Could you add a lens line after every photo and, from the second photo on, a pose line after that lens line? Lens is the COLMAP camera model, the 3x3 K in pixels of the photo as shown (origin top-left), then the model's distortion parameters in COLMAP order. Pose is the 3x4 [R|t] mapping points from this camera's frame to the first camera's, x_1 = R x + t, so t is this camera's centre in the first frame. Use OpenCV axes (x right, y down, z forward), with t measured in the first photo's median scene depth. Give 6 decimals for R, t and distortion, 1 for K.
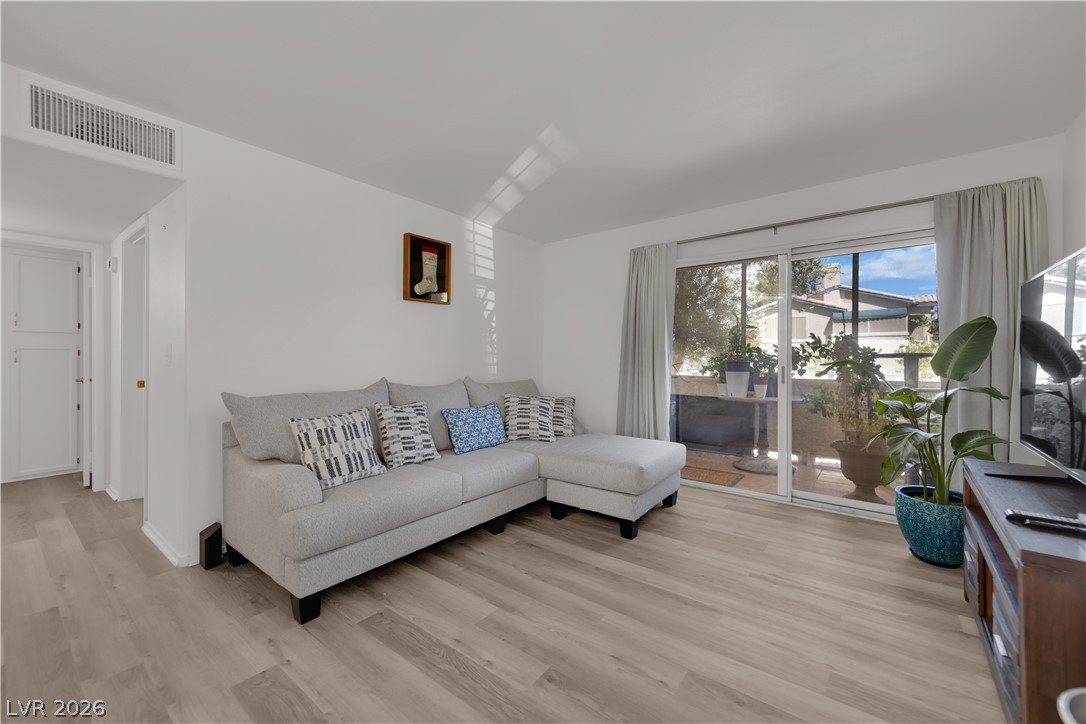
lens RADIAL K [[429.6, 0, 546.0], [0, 429.6, 357.6], [0, 0, 1]] dist [0.008395, -0.000361]
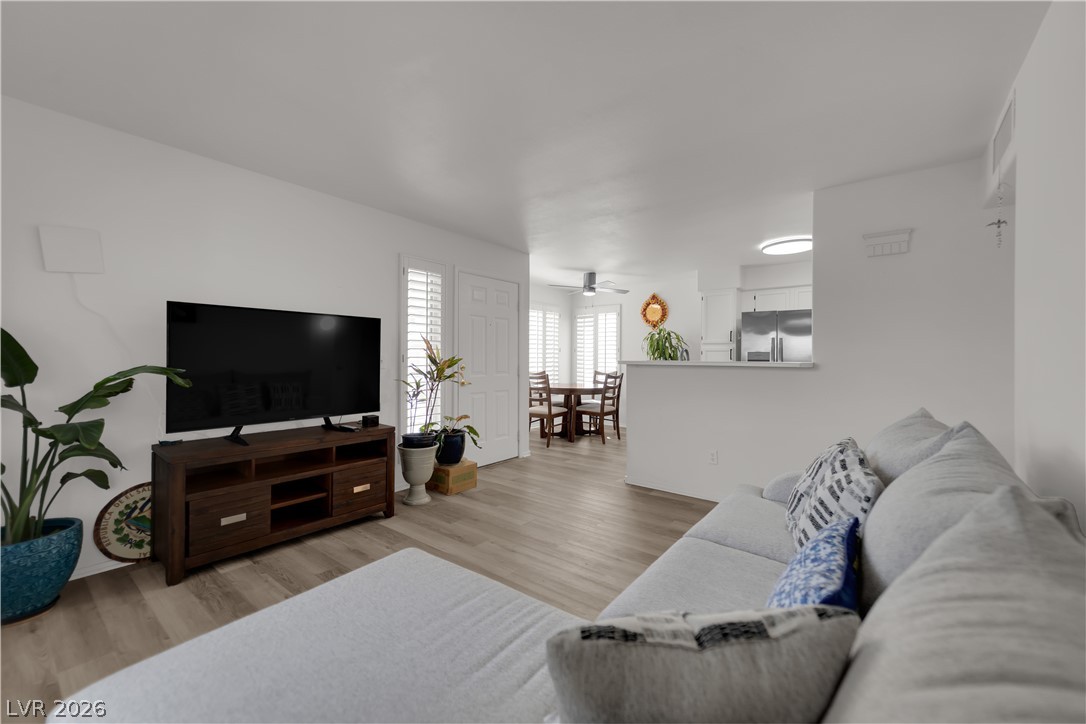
lens RADIAL K [[428.3, 0, 544.7], [0, 428.3, 357.1], [0, 0, 1]] dist [0.005804, 0.000016]
pose [[-0.999970, -0.007600, 0.001603, 0.027856], [-0.007605, 0.999966, -0.003288, -0.011936], [-0.001578, -0.003300, -0.999993, 1.410194]]
